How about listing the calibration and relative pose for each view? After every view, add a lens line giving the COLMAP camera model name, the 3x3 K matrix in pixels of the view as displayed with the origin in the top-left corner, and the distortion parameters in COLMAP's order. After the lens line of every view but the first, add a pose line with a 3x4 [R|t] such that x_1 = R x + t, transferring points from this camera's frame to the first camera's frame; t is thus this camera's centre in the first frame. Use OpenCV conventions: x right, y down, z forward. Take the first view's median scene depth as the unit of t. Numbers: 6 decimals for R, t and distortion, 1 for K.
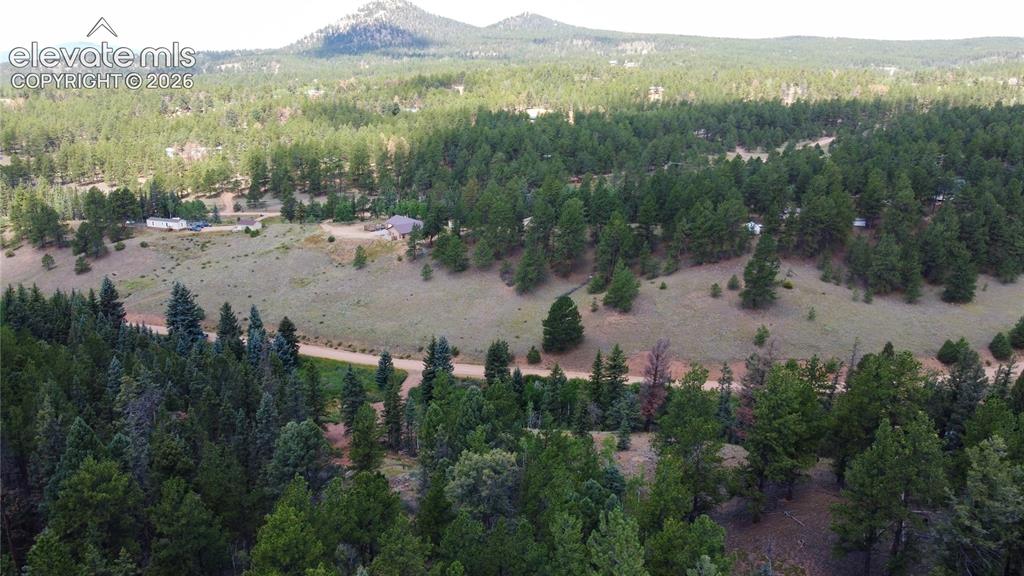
lens RADIAL K [[784.9, 0, 512.0], [0, 784.9, 288.0], [0, 0, 1]] dist [-0.014485, 0.007421]
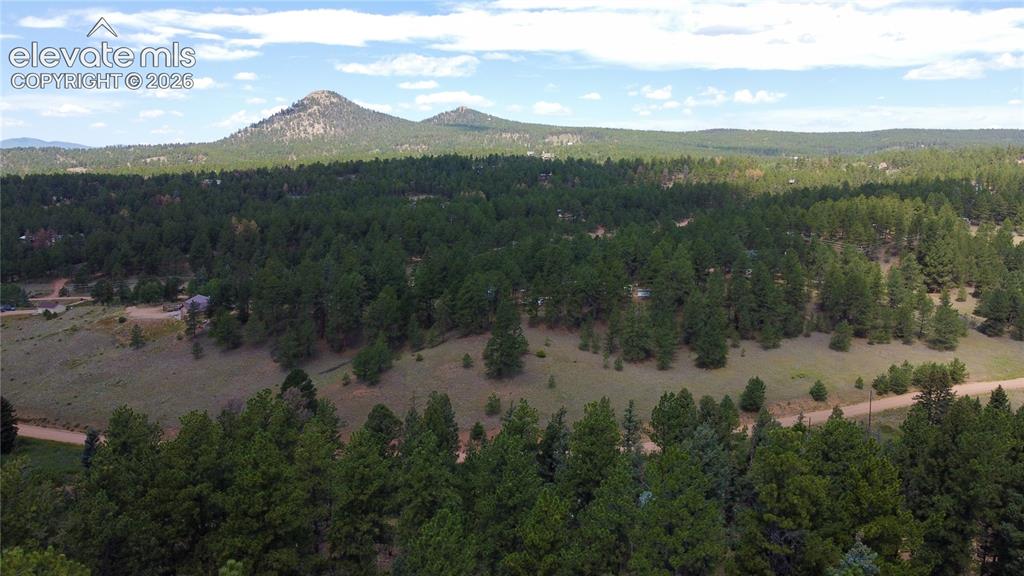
lens RADIAL K [[784.9, 0, 512.0], [0, 784.9, 288.0], [0, 0, 1]] dist [-0.014485, 0.007421]
pose [[0.997980, -0.015130, 0.061694, 0.223674], [0.022050, 0.993341, -0.113080, 0.021701], [-0.059572, 0.114212, 0.991669, 0.005830]]
